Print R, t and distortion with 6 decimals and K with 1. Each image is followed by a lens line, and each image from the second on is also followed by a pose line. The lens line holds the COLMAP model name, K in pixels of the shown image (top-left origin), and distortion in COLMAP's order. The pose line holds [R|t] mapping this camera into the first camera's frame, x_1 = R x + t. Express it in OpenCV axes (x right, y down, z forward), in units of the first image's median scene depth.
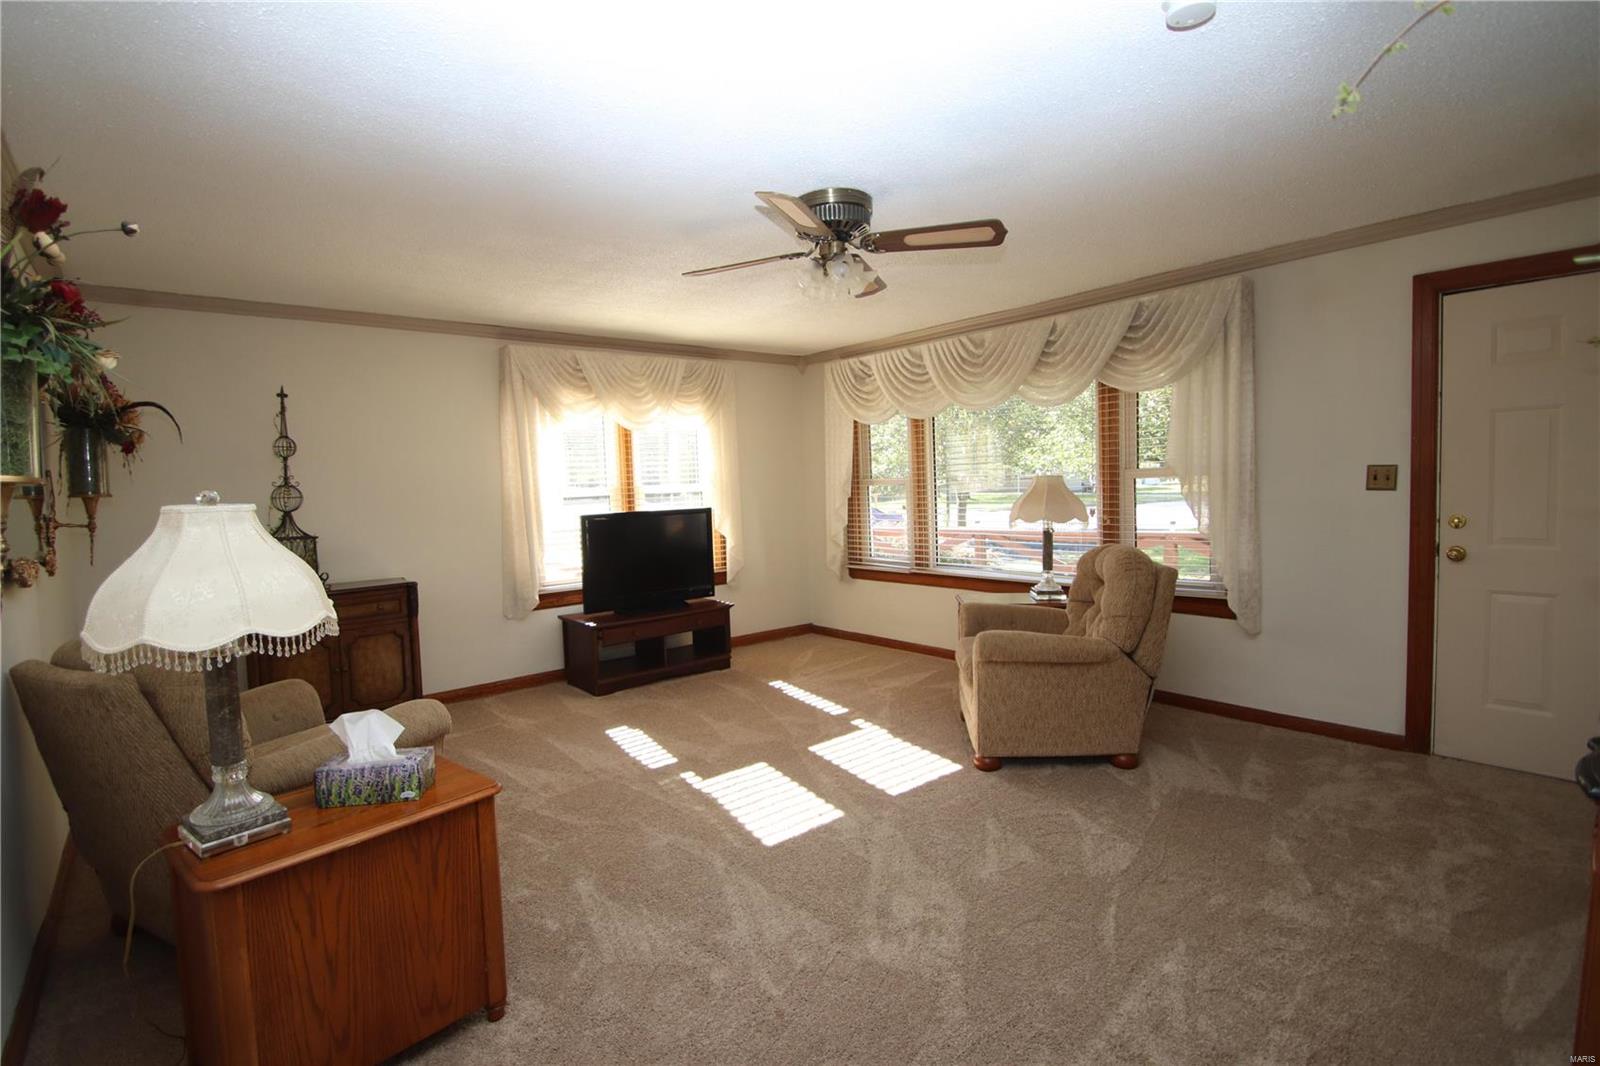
lens RADIAL K [[740.9, 0, 774.9], [0, 740.9, 532.5], [0, 0, 1]] dist [0.014206, -0.018313]
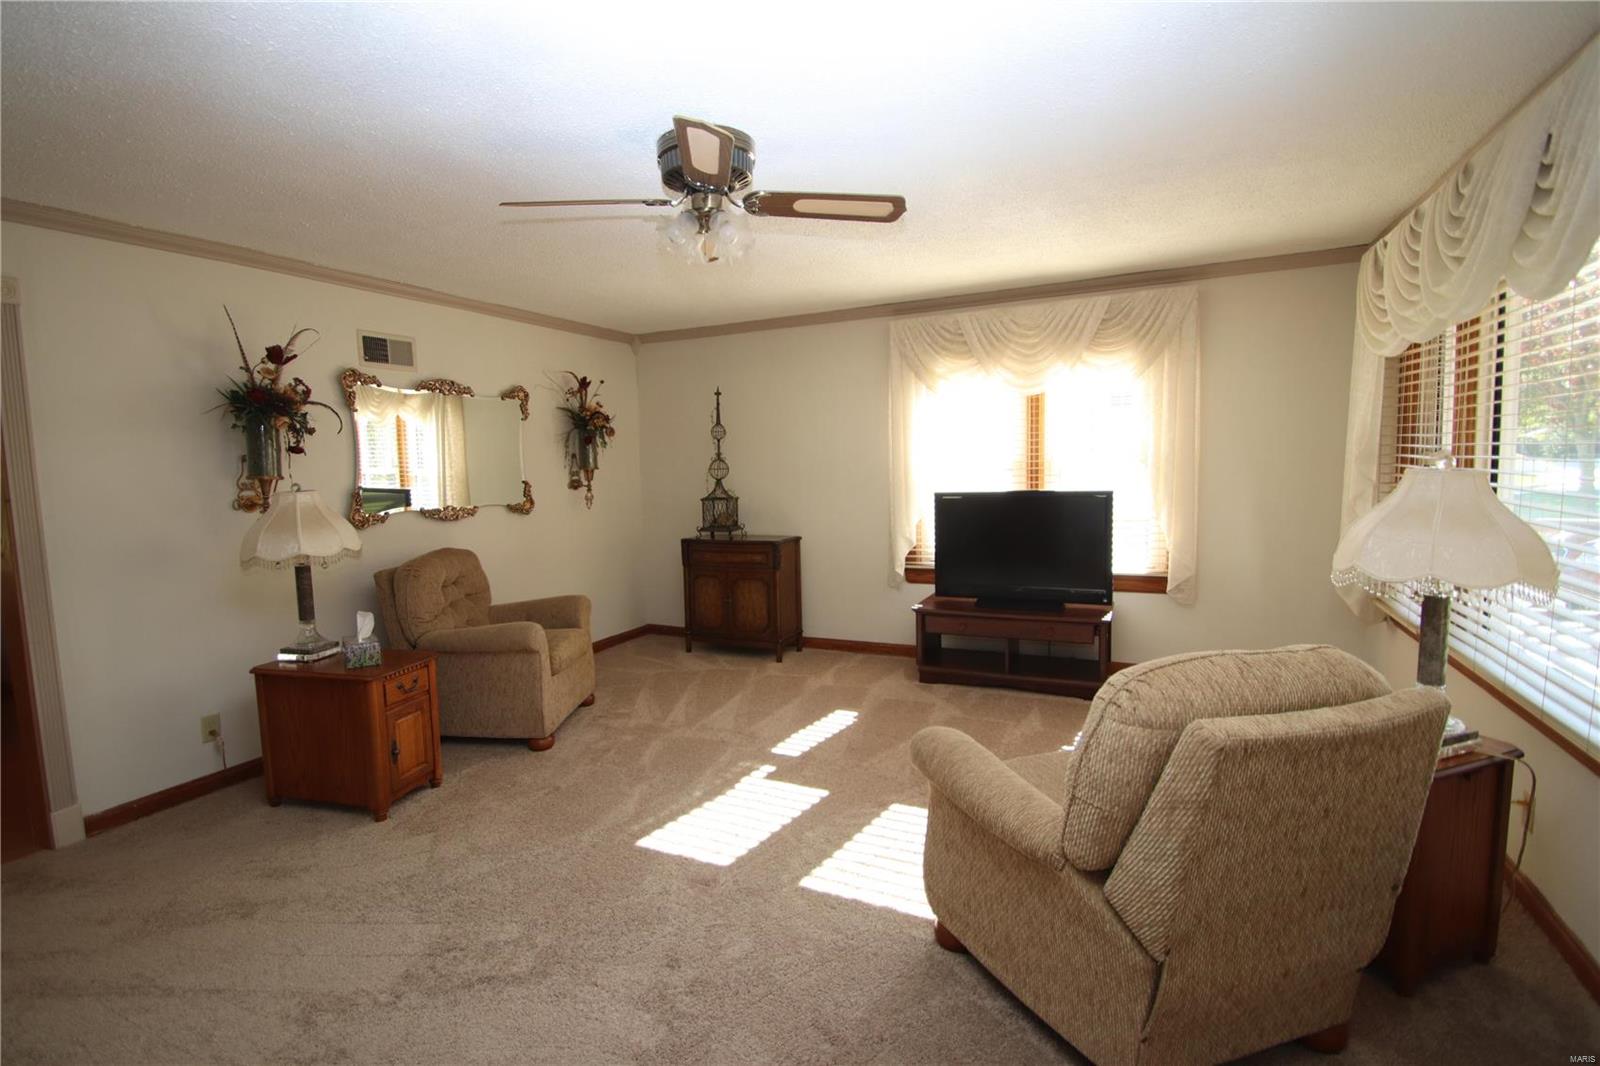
lens RADIAL K [[740.9, 0, 774.9], [0, 740.9, 532.5], [0, 0, 1]] dist [0.014206, -0.018313]
pose [[0.444843, 0.105930, -0.889322, 0.590750], [-0.045898, 0.994372, 0.095485, -0.063086], [0.894432, -0.001657, 0.447201, 0.464966]]
